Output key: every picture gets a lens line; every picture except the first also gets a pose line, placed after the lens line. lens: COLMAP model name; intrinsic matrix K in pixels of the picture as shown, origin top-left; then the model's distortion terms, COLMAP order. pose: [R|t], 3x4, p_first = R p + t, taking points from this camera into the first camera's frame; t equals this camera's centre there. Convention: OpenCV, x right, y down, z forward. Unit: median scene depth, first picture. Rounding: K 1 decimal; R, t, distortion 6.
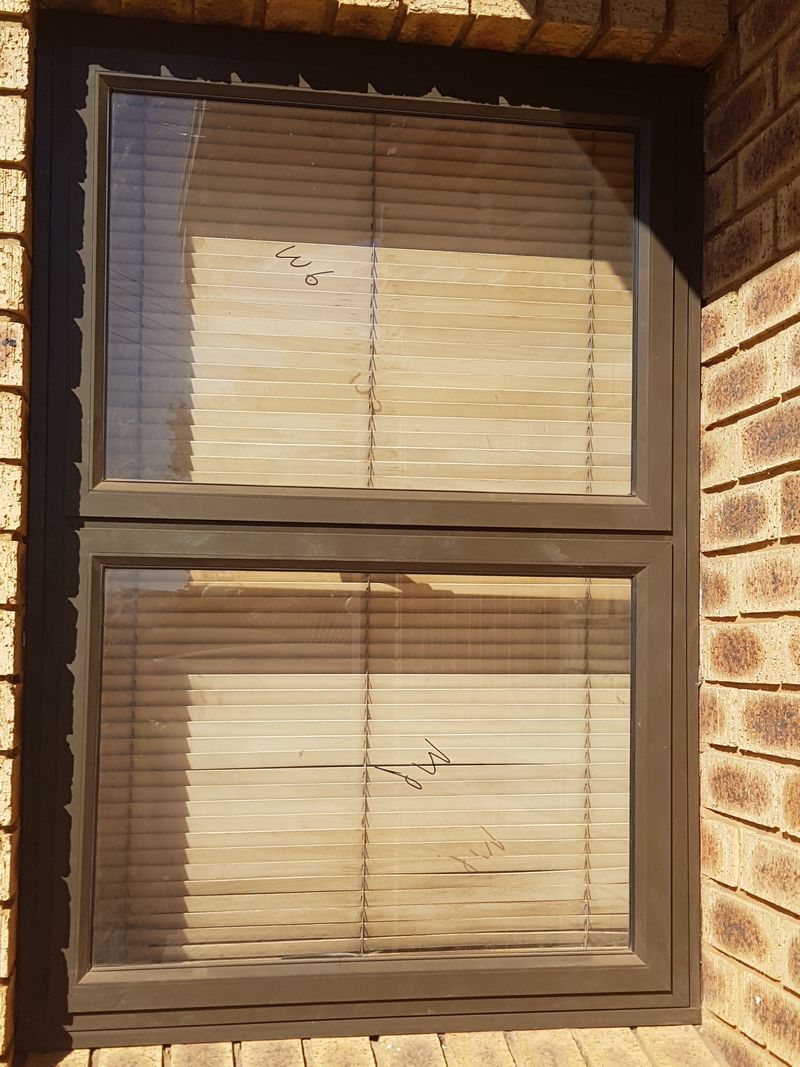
lens RADIAL K [[1344.8, 0, 401.1], [0, 1344.8, 561.1], [0, 0, 1]] dist [0.130480, -0.275804]
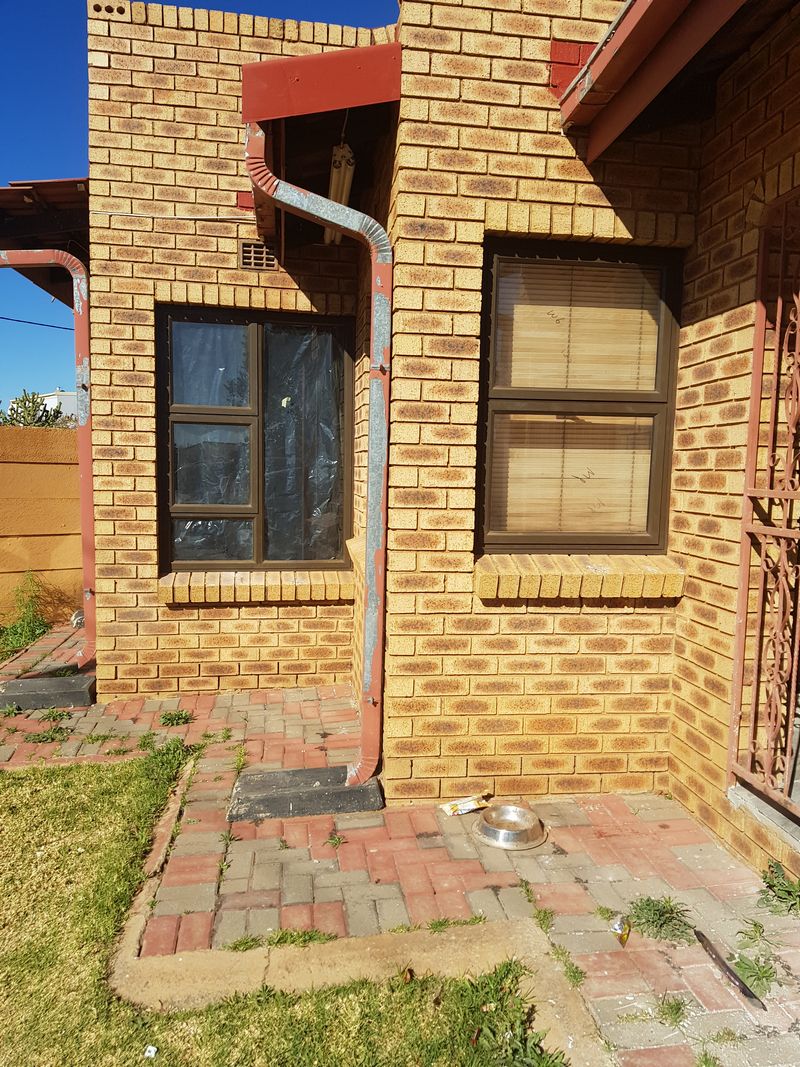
lens RADIAL K [[800.6, 0, 413.0], [0, 800.6, 551.6], [0, 0, 1]] dist [0.076184, -0.158334]
pose [[0.999440, 0.008919, -0.032260, -0.327374], [-0.003675, 0.987256, 0.159097, 0.024934], [0.033268, -0.158889, 0.986736, -0.931046]]
